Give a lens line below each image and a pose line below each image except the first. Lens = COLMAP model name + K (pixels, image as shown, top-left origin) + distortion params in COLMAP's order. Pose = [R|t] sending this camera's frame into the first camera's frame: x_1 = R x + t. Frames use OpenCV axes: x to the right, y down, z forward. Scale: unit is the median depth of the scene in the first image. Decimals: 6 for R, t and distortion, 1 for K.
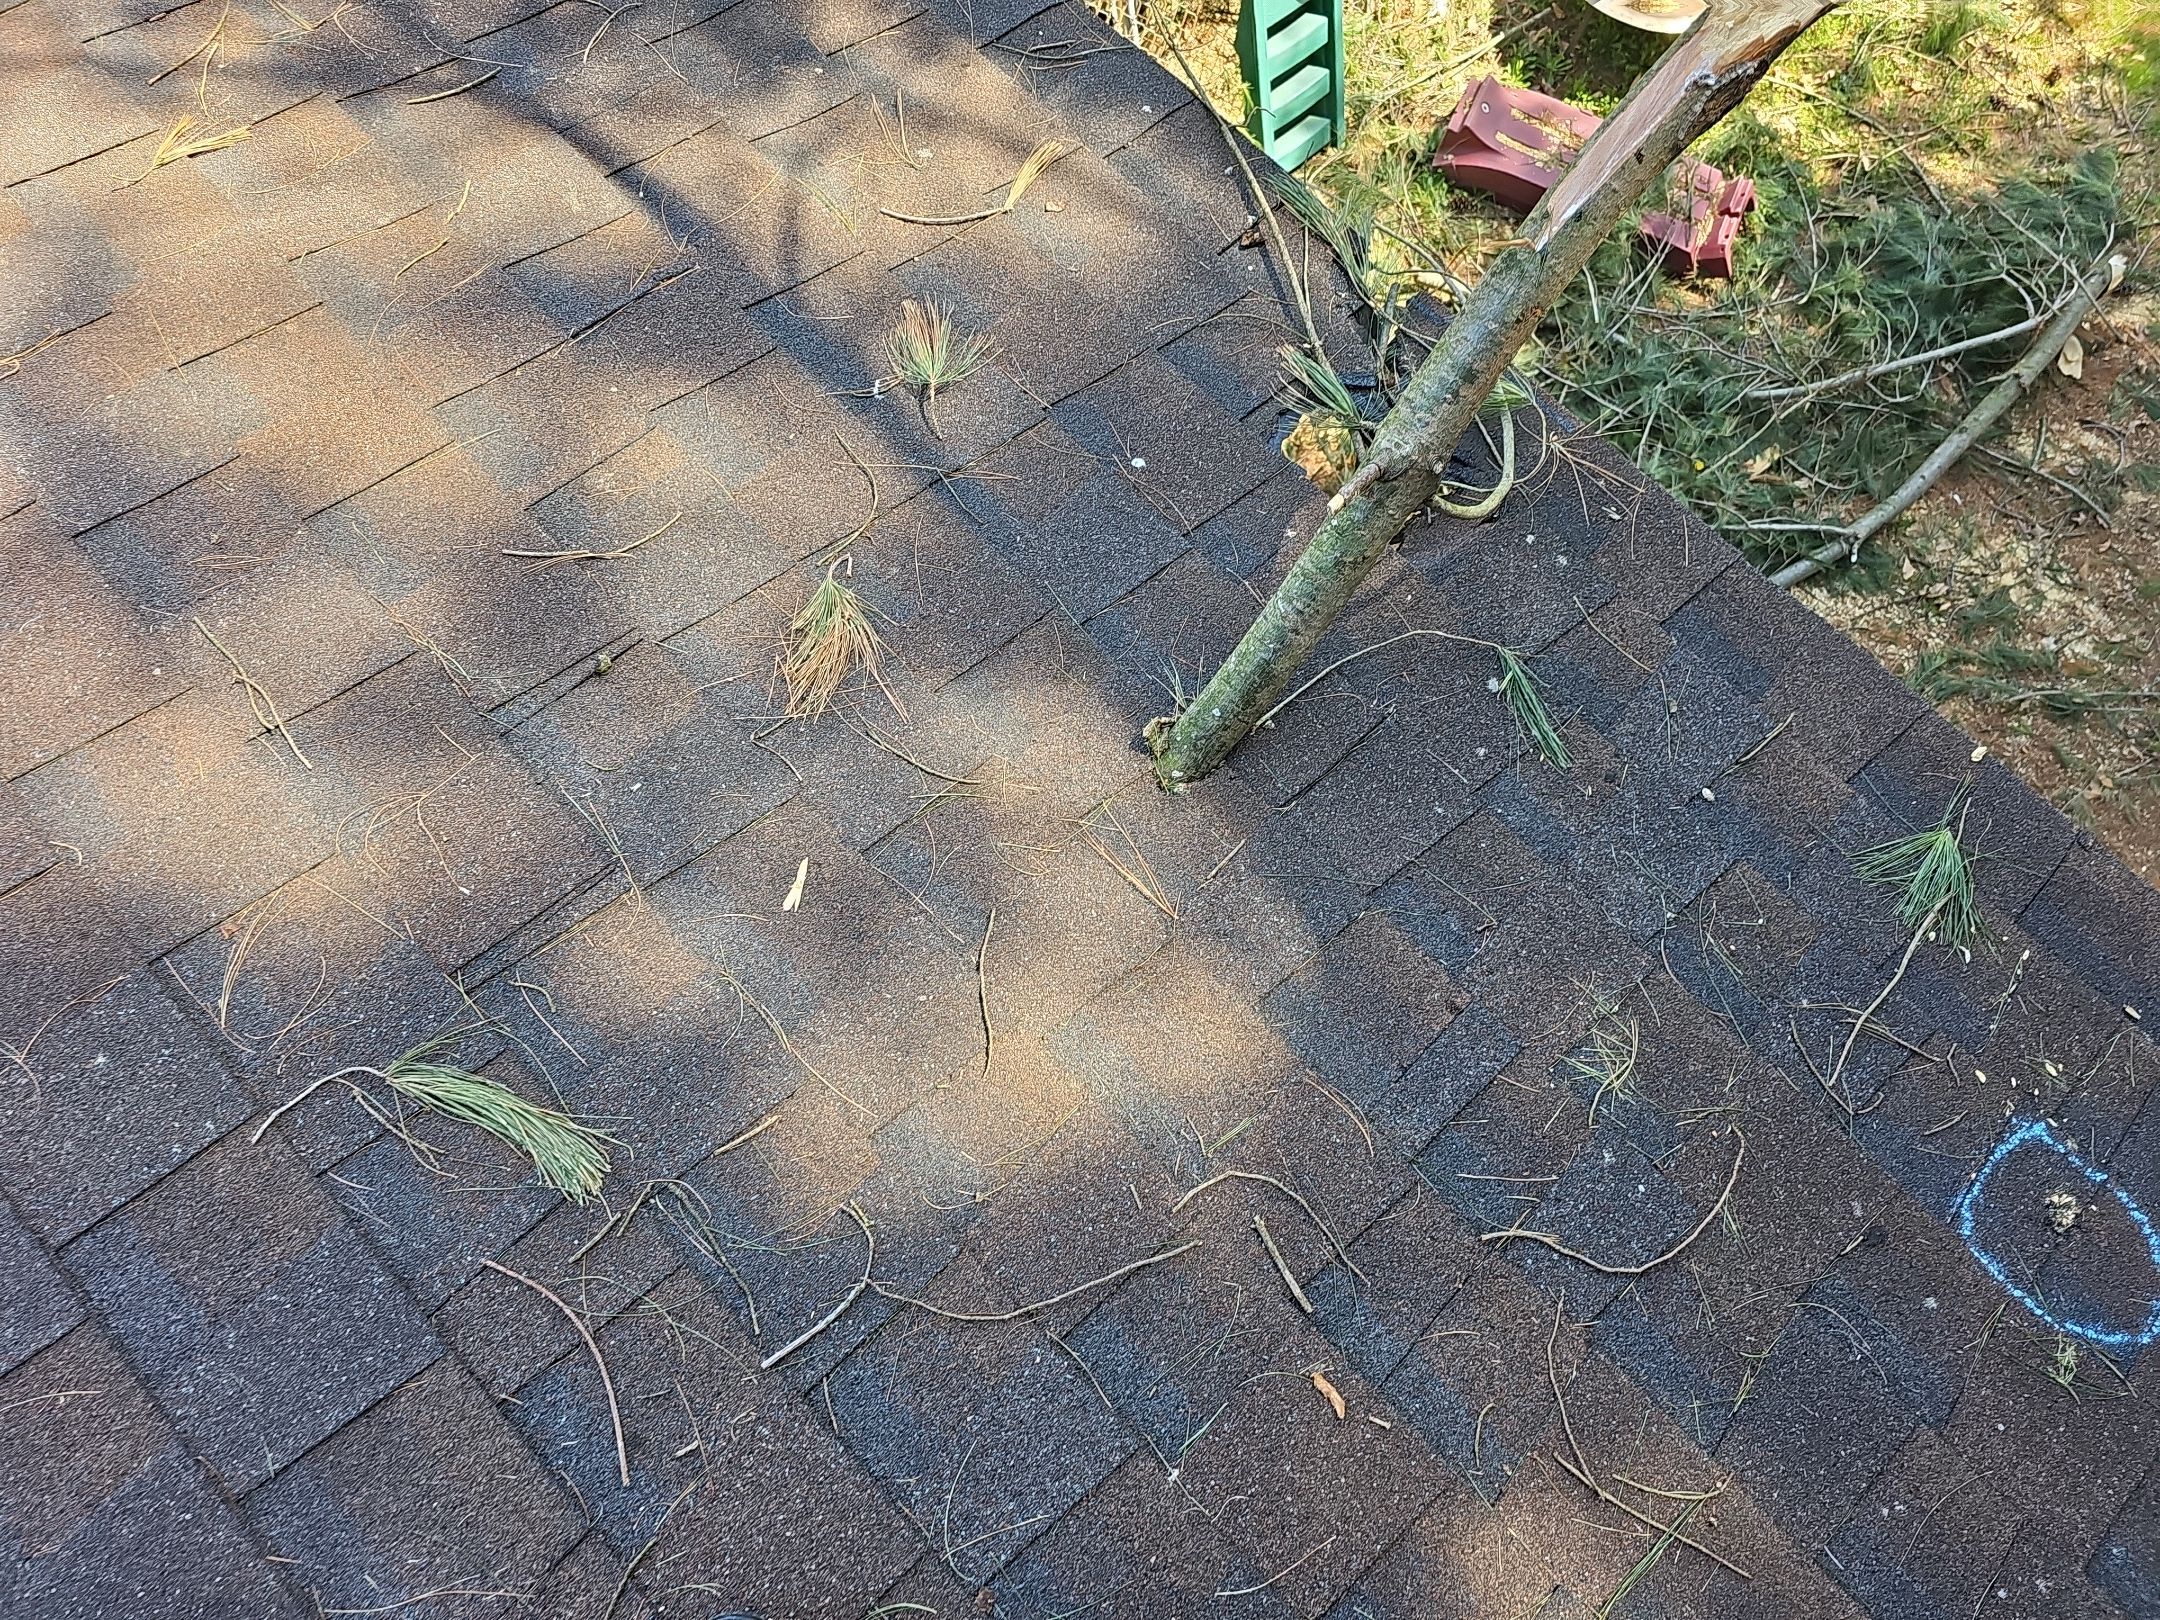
lens RADIAL K [[1423.9, 0, 1086.5], [0, 1423.9, 770.8], [0, 0, 1]] dist [0.045363, -0.044716]
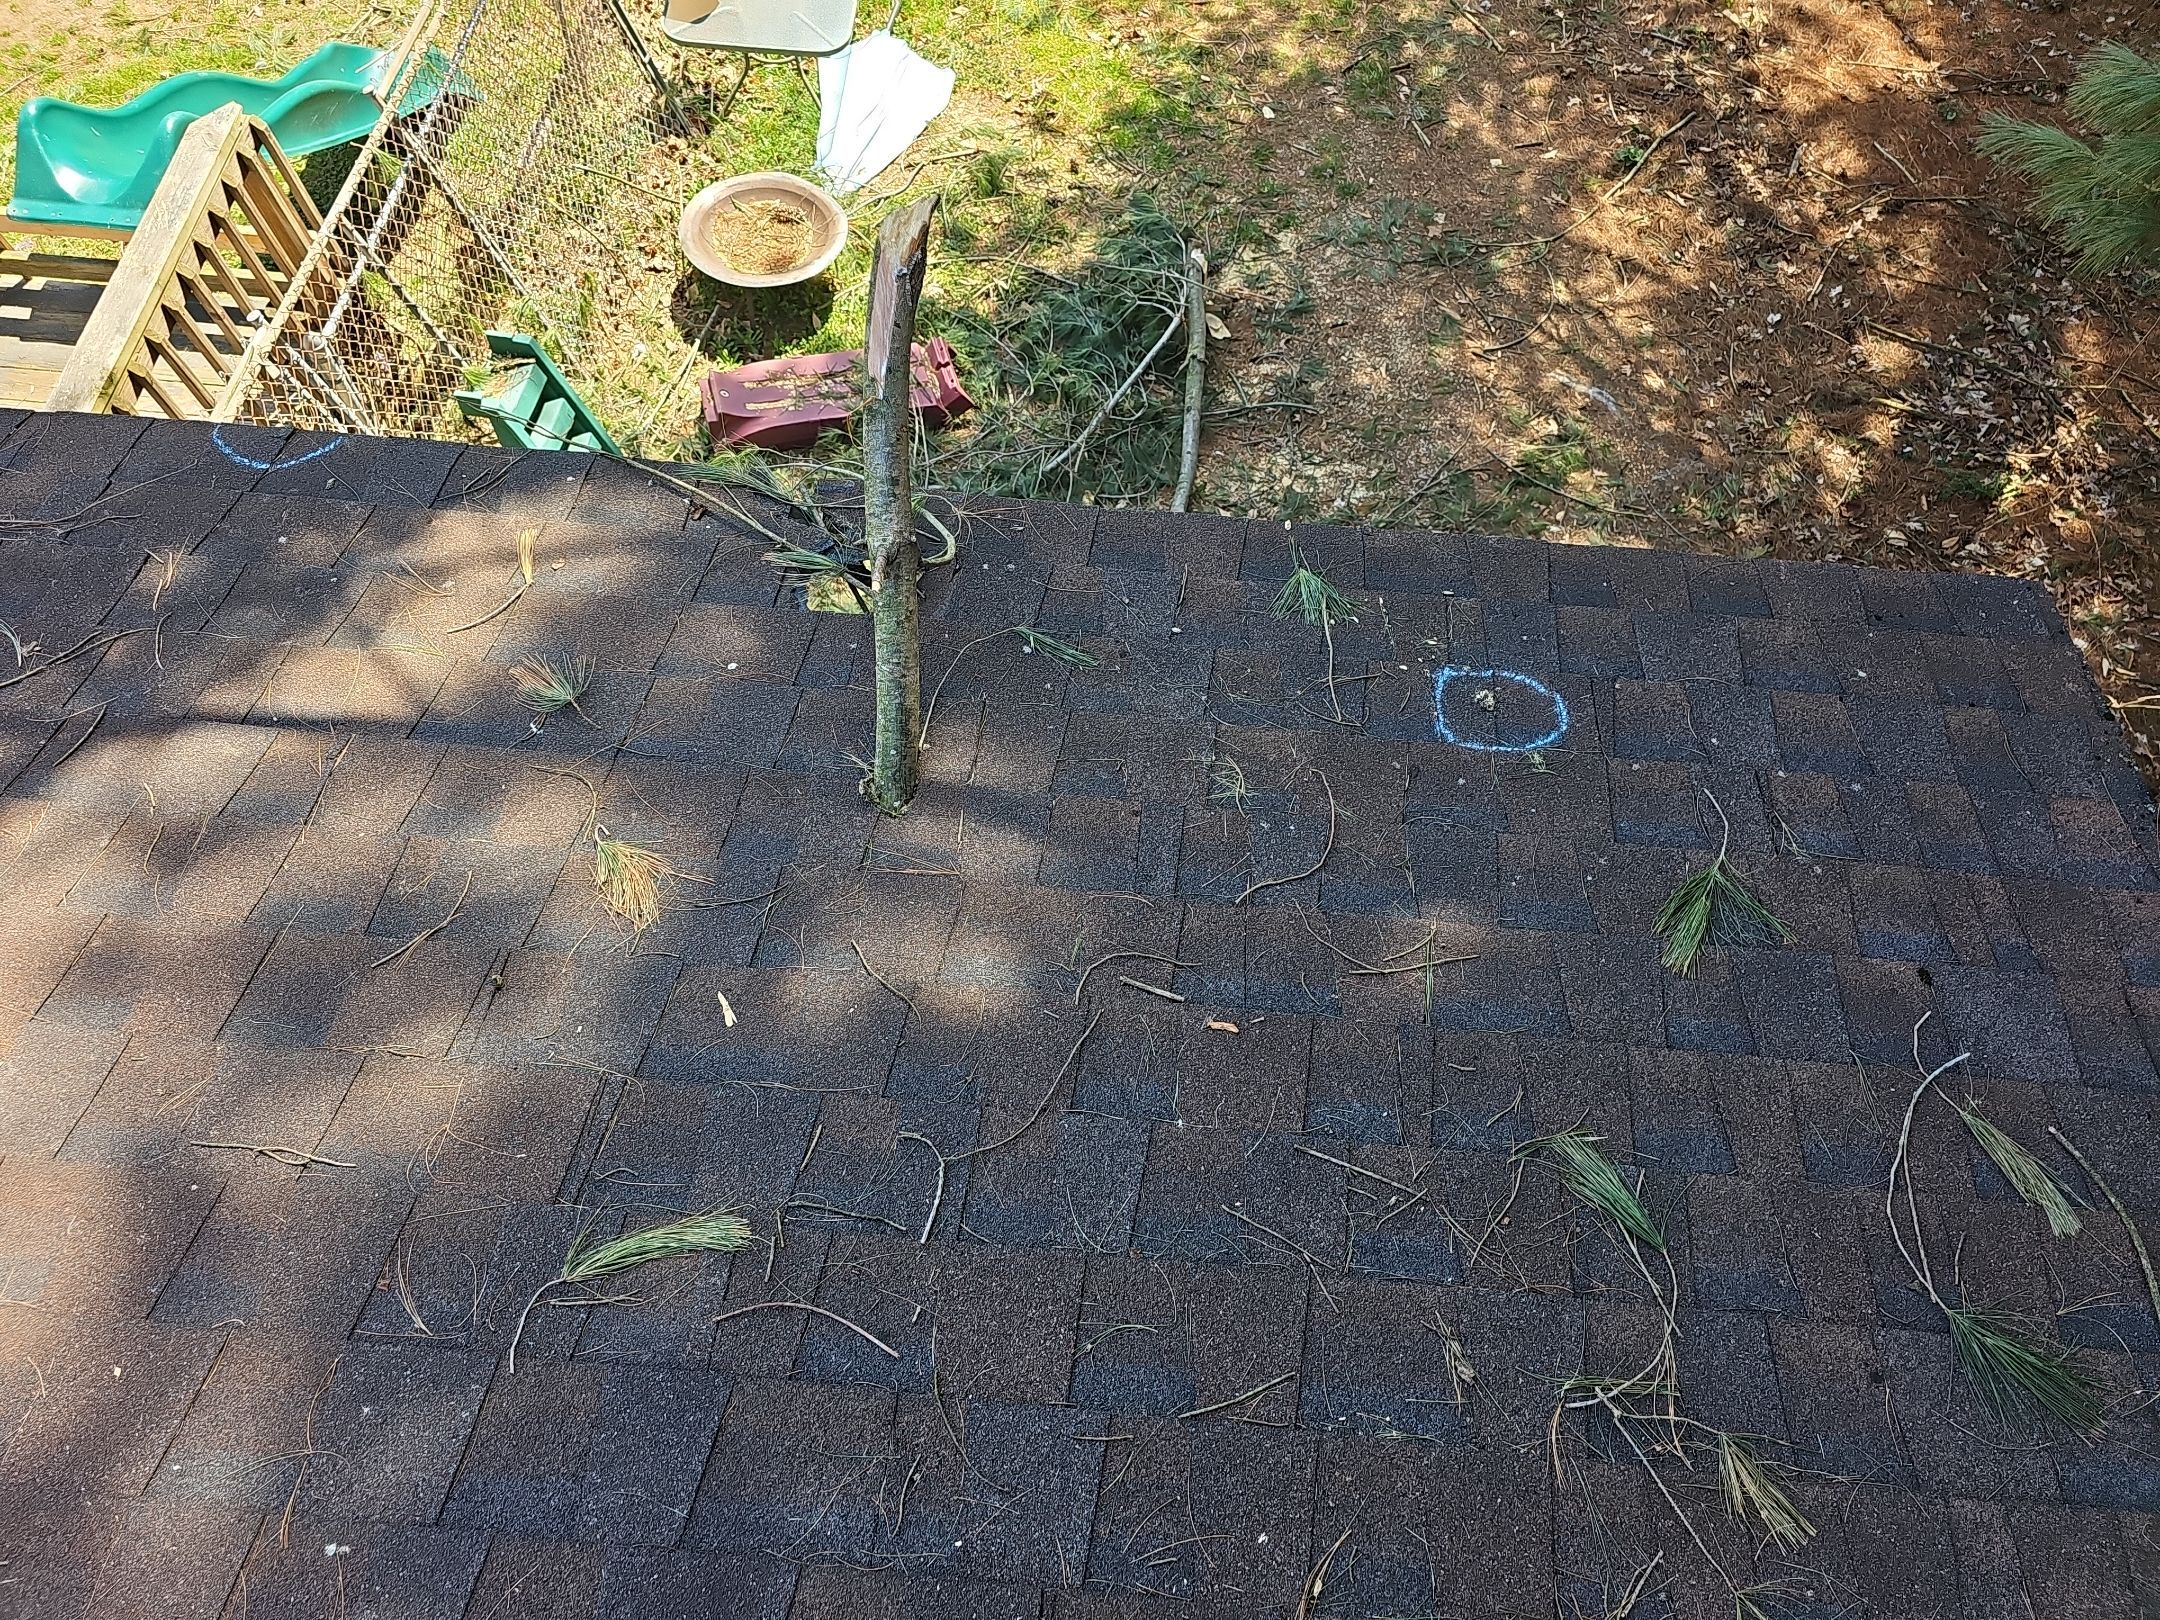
lens RADIAL K [[1423.9, 0, 1086.5], [0, 1423.9, 770.8], [0, 0, 1]] dist [0.045363, -0.044716]
pose [[0.757693, -0.565043, 0.326538, -0.057657], [0.615040, 0.785579, -0.067760, 0.045900], [-0.218234, 0.252176, 0.942752, -0.097764]]
